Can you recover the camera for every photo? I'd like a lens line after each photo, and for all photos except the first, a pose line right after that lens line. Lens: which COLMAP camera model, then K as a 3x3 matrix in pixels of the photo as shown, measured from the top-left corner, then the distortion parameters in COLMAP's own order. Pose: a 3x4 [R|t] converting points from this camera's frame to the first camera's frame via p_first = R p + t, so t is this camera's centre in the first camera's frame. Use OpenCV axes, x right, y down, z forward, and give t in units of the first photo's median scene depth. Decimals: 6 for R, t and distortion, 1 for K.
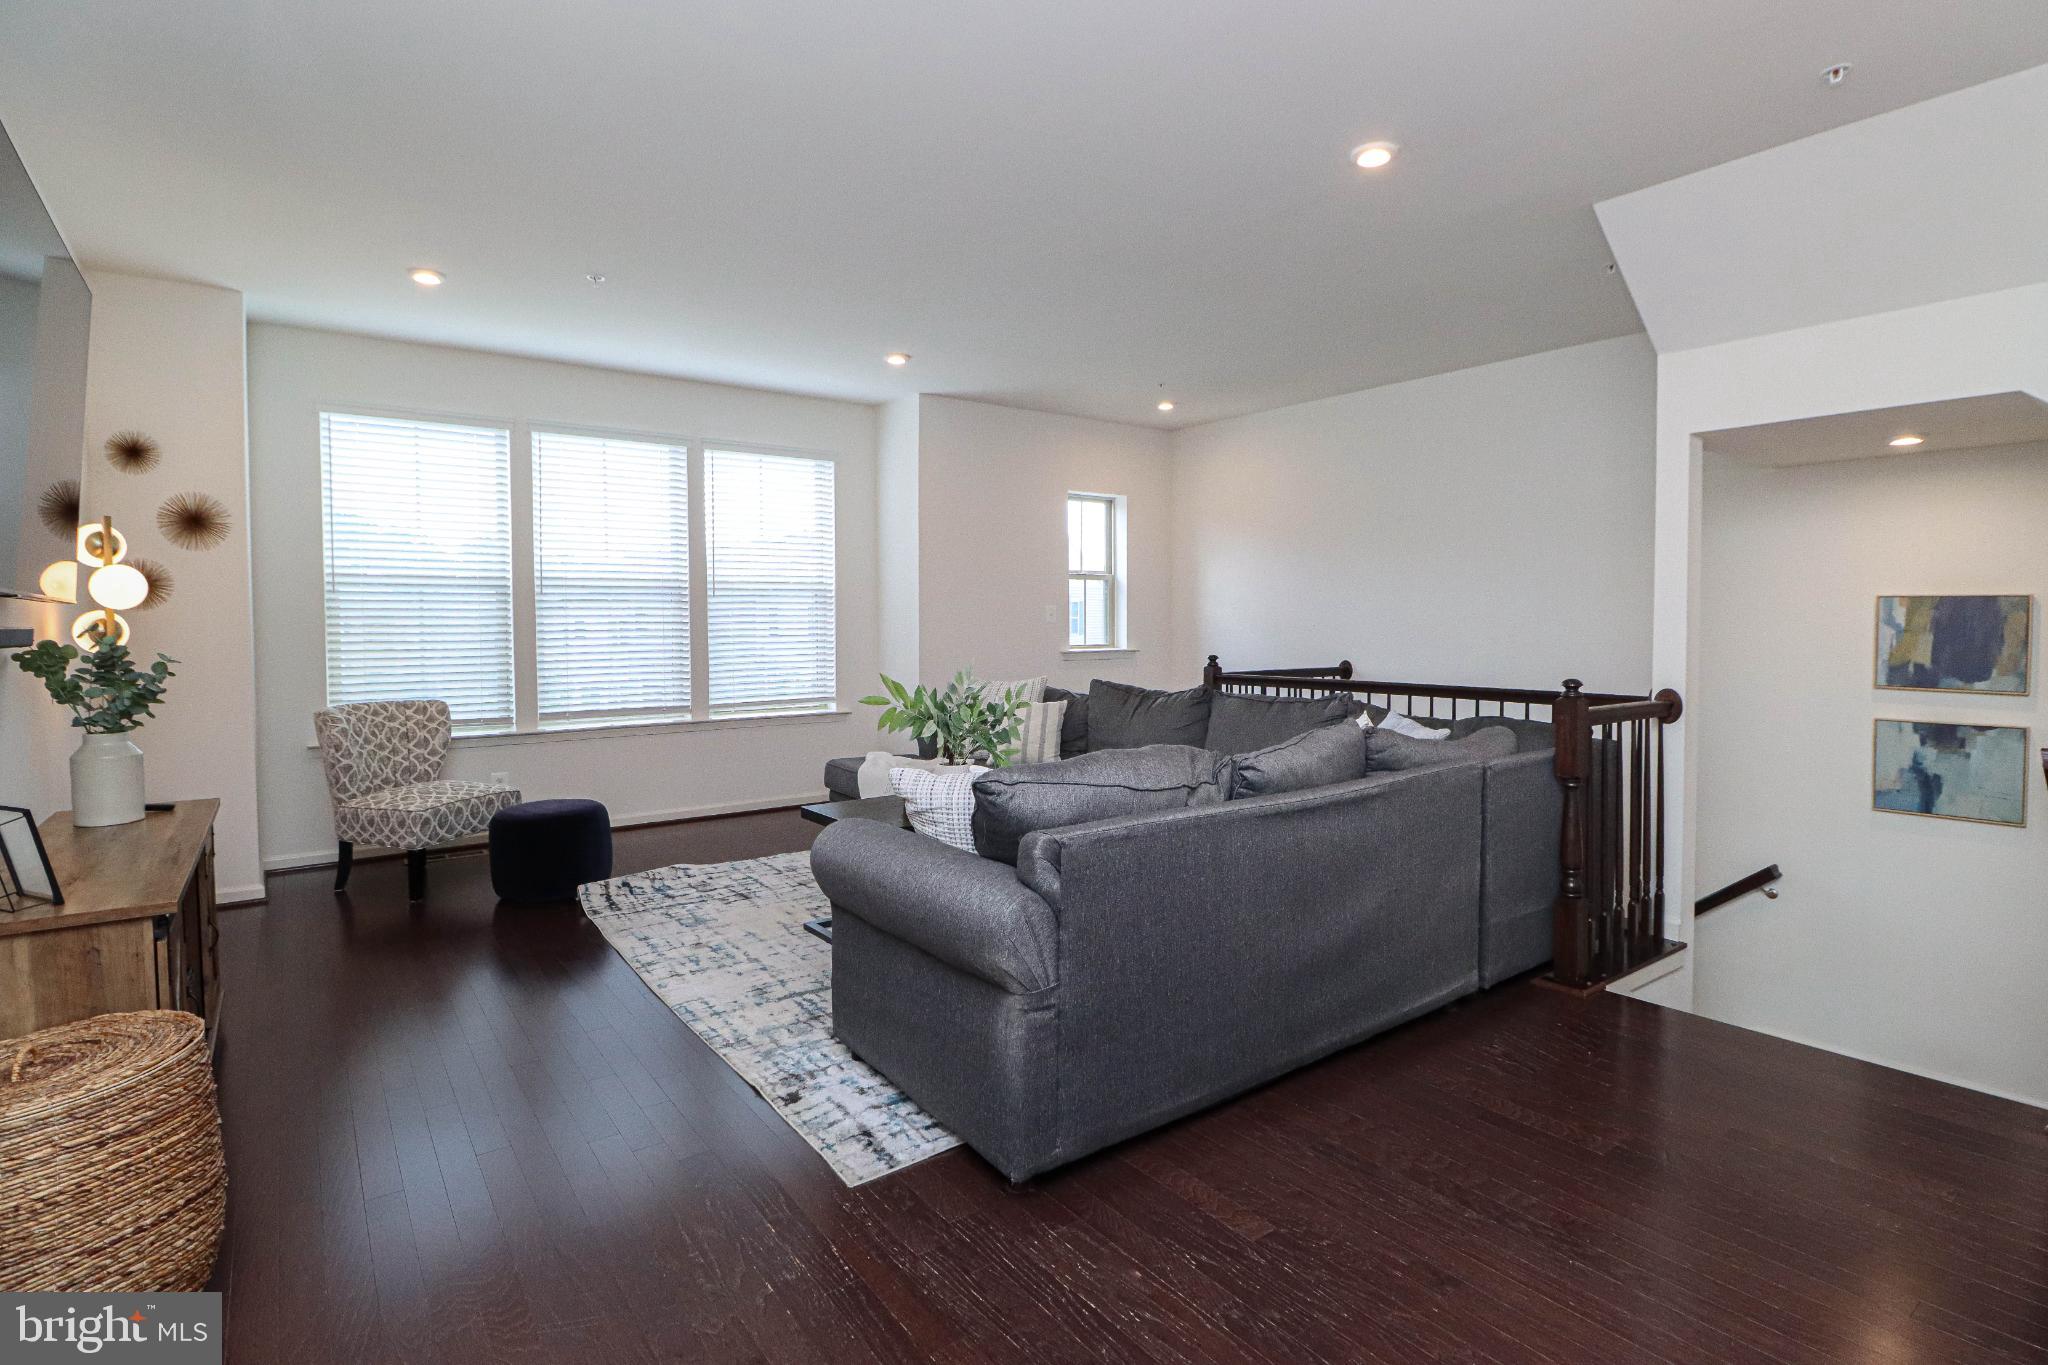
lens RADIAL K [[1012.5, 0, 1024.4], [0, 1012.5, 656.1], [0, 0, 1]] dist [0.001379, -0.018674]
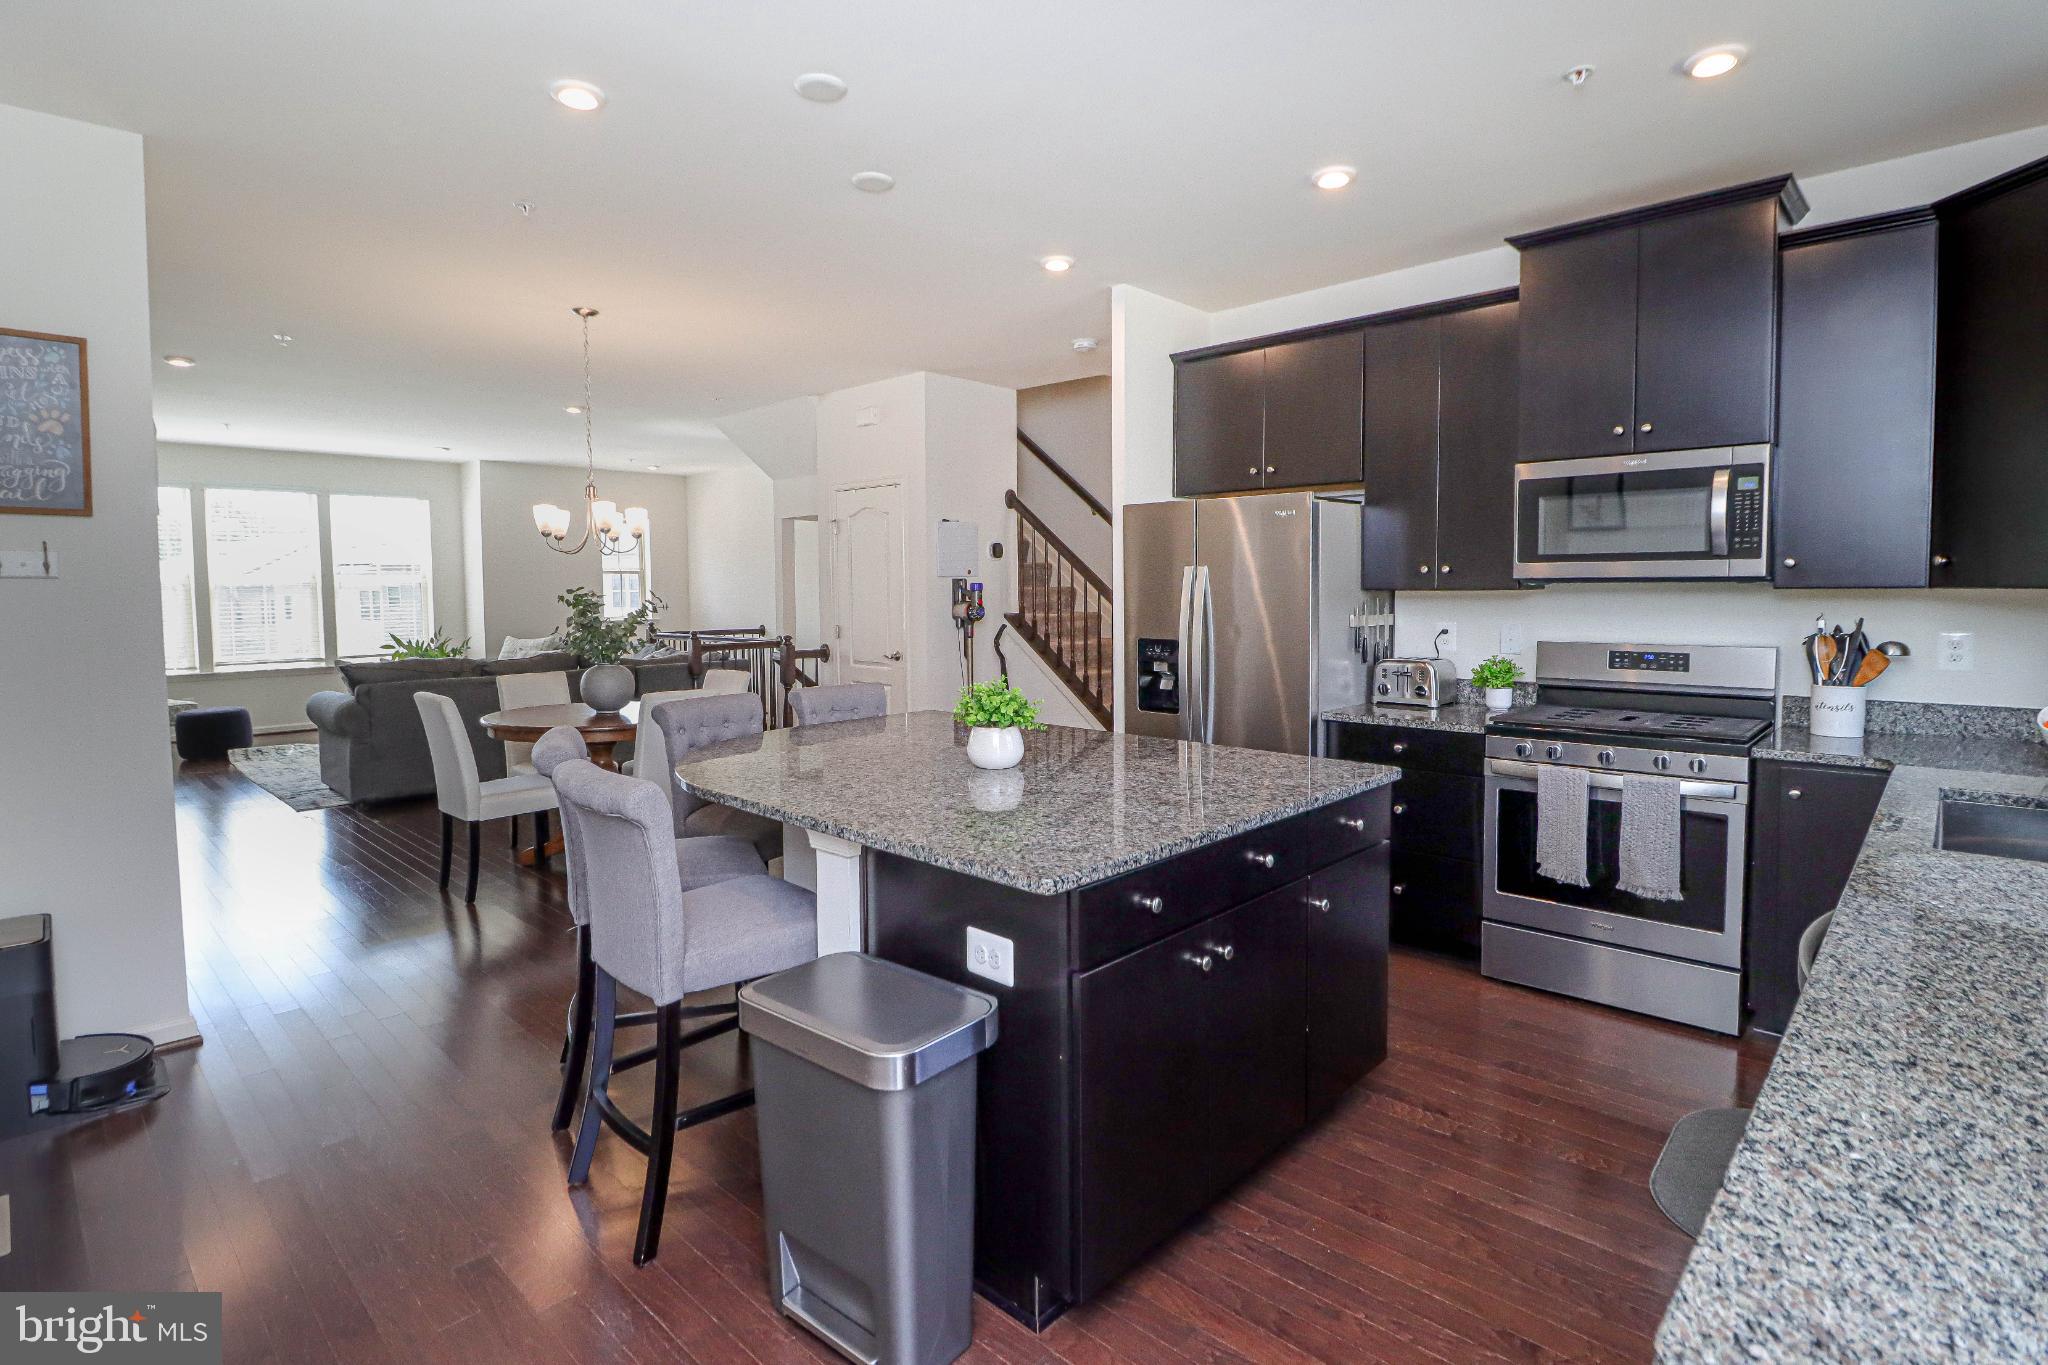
lens RADIAL K [[990.0, 0, 1035.8], [0, 990.0, 649.2], [0, 0, 1]] dist [0.004053, -0.014448]
pose [[0.981727, -0.016097, 0.189615, 0.779255], [0.010560, 0.999489, 0.030173, 0.003937], [-0.190003, -0.027620, 0.981395, -1.215428]]
